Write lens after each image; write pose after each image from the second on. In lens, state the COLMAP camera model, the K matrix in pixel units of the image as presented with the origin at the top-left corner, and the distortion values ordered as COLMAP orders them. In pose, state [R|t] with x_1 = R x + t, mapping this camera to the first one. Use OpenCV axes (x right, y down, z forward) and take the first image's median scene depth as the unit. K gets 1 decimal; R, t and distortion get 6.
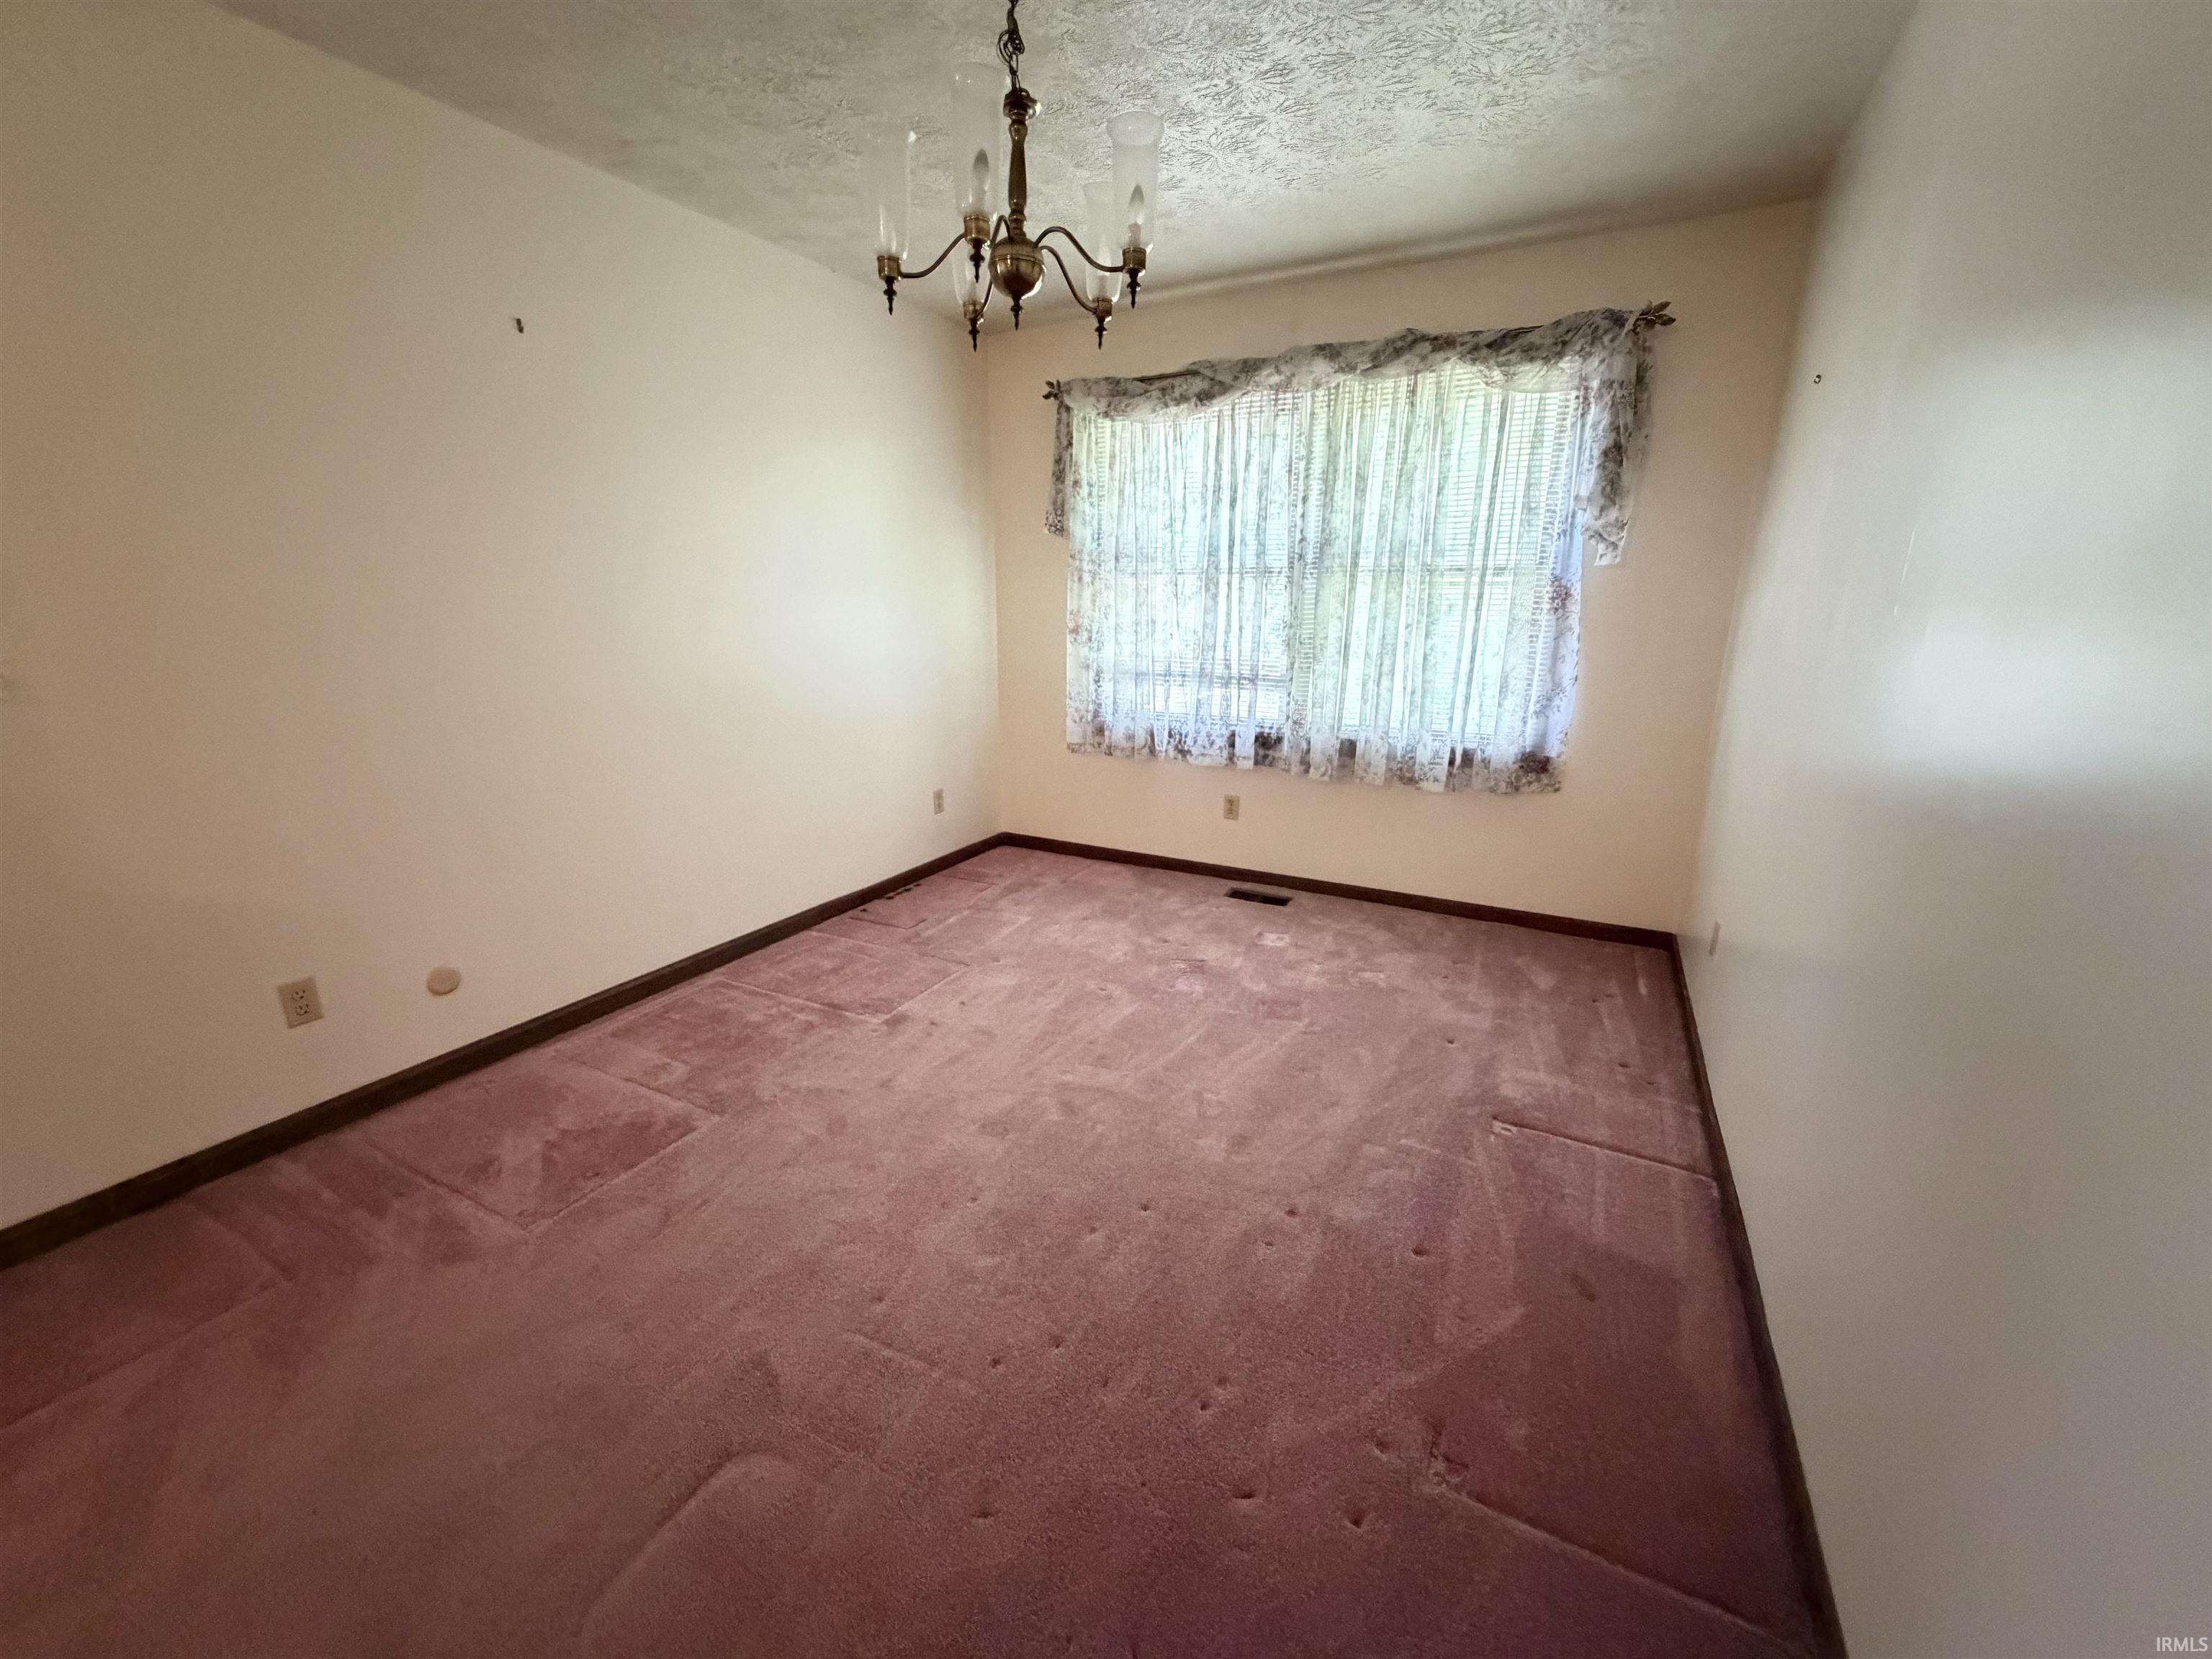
lens RADIAL K [[880.4, 0, 1098.2], [0, 880.4, 827.9], [0, 0, 1]] dist [-0.000492, 0.000117]
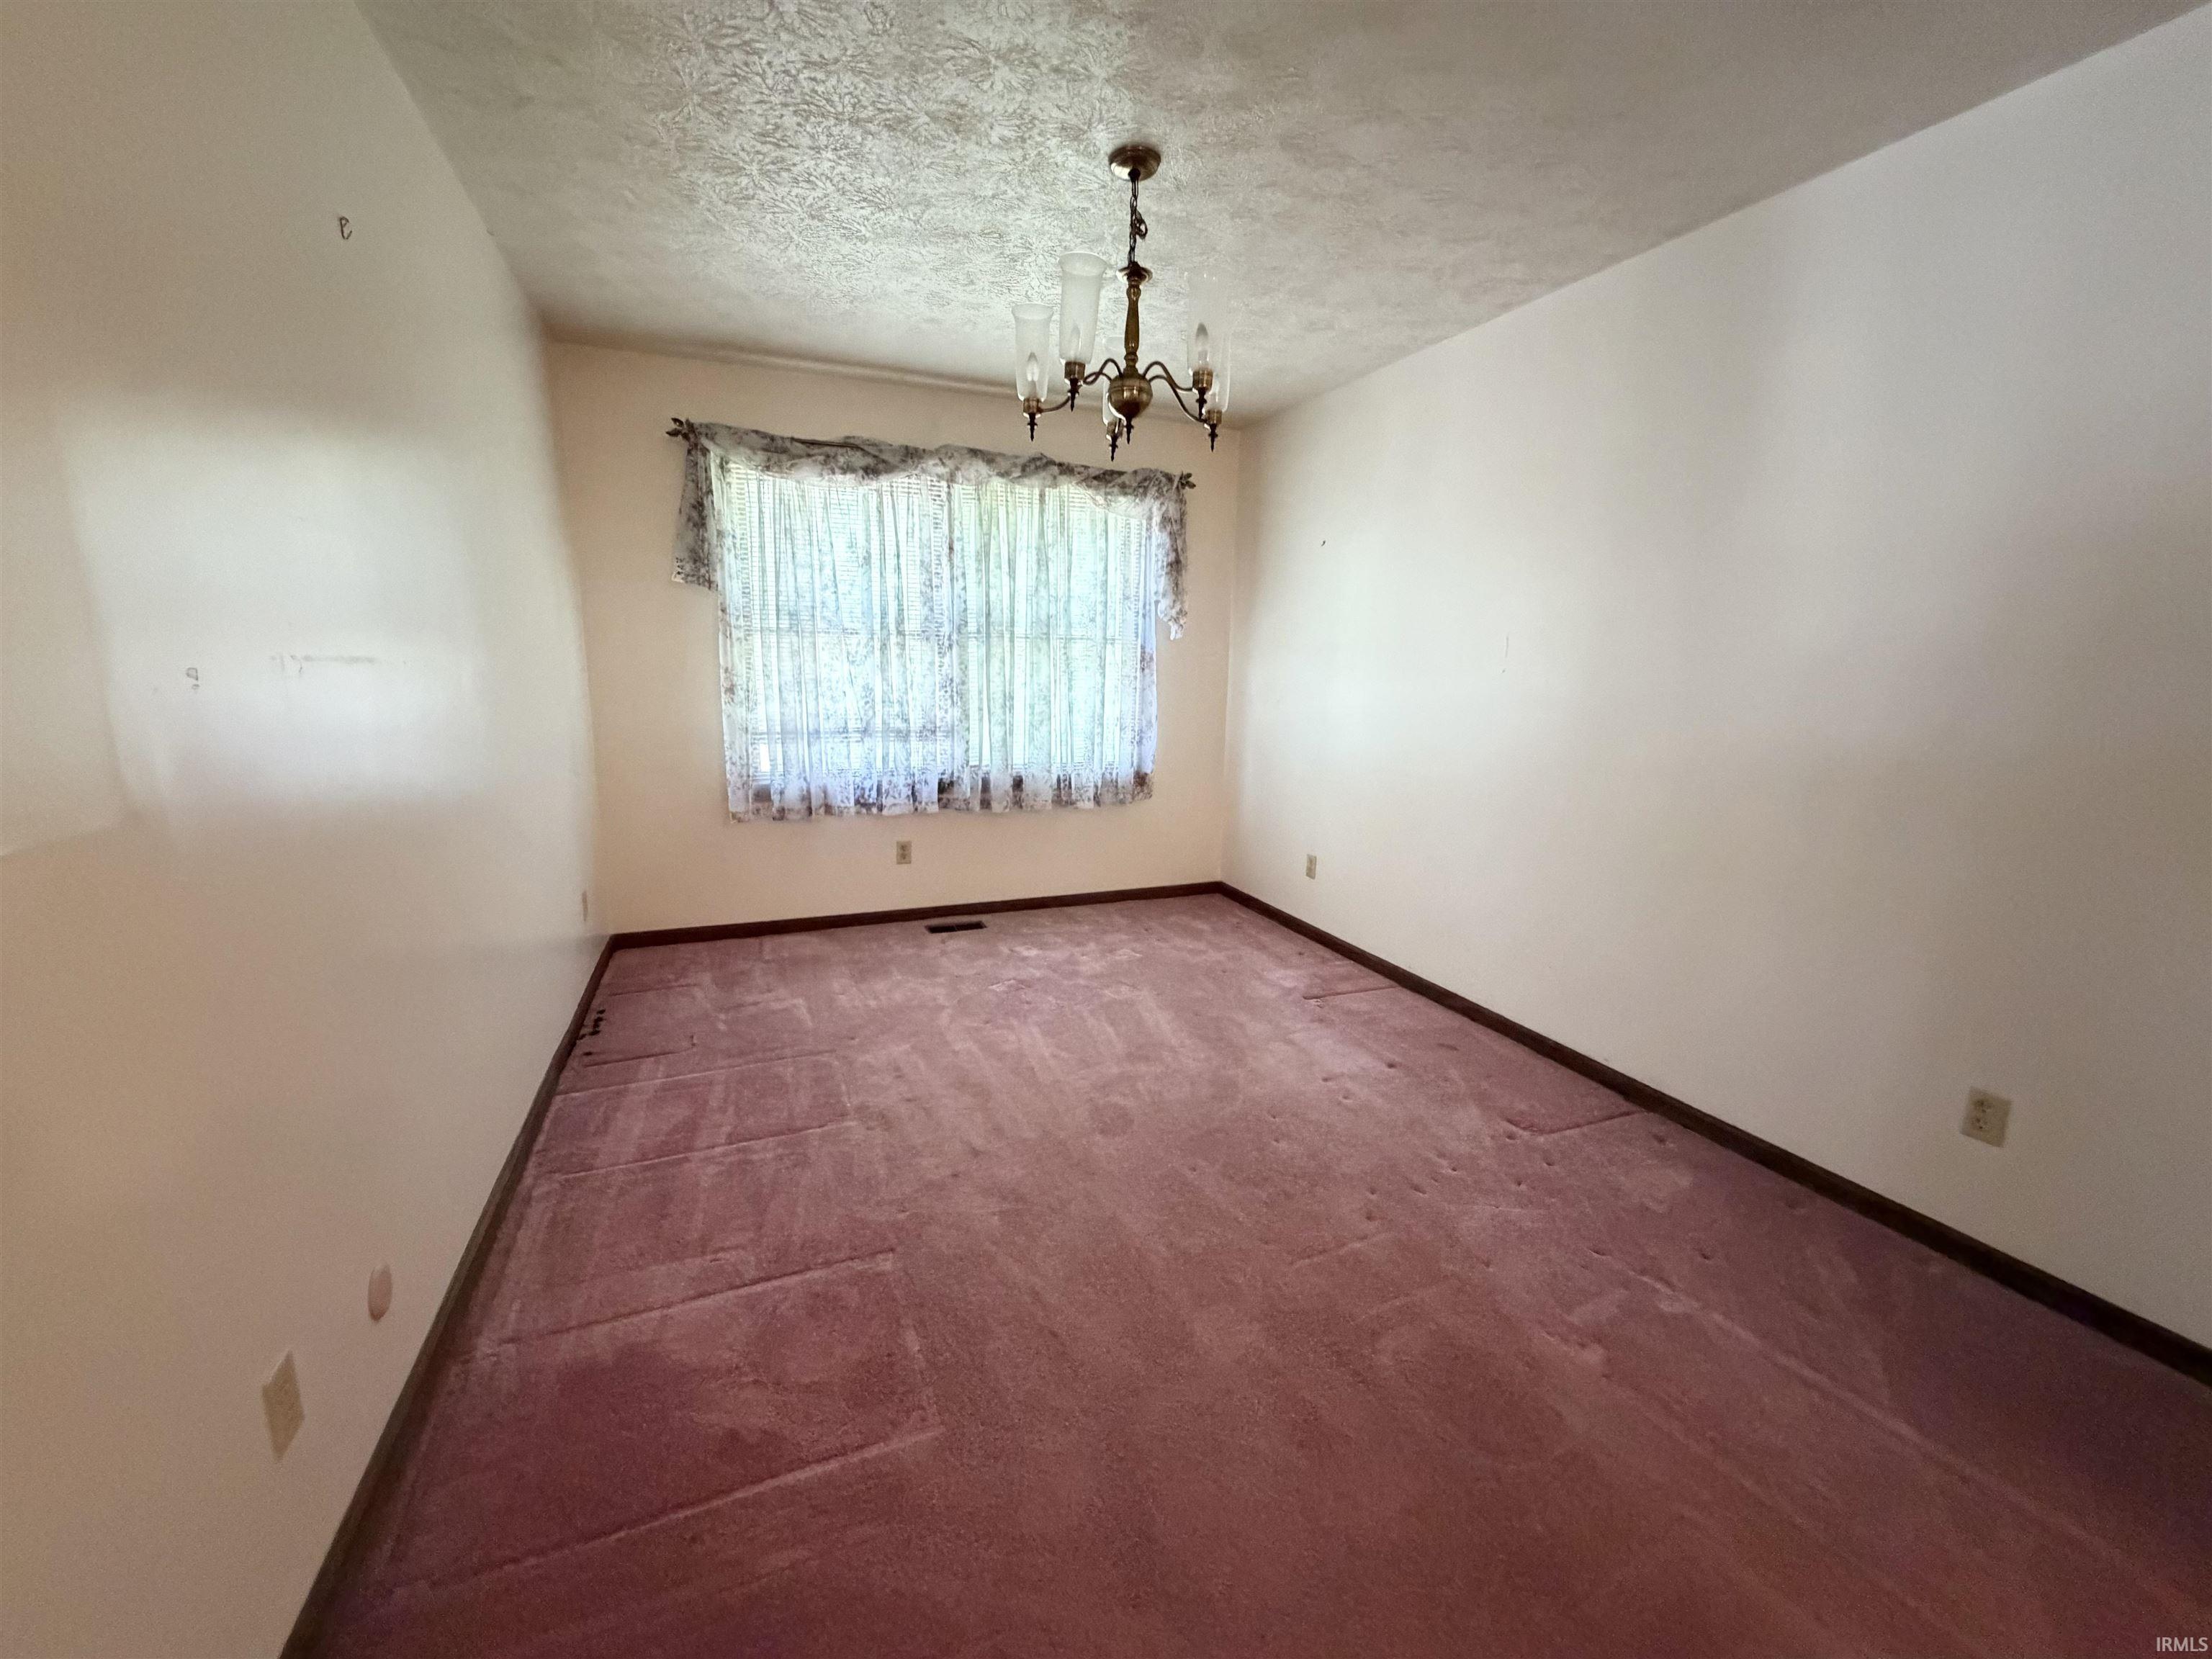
lens RADIAL K [[880.4, 0, 1098.2], [0, 880.4, 827.9], [0, 0, 1]] dist [-0.000492, 0.000117]
pose [[0.636217, -0.134873, 0.759630, -0.582007], [0.182453, 0.982975, 0.021718, -0.038528], [-0.749626, 0.124779, 0.649993, 0.156330]]
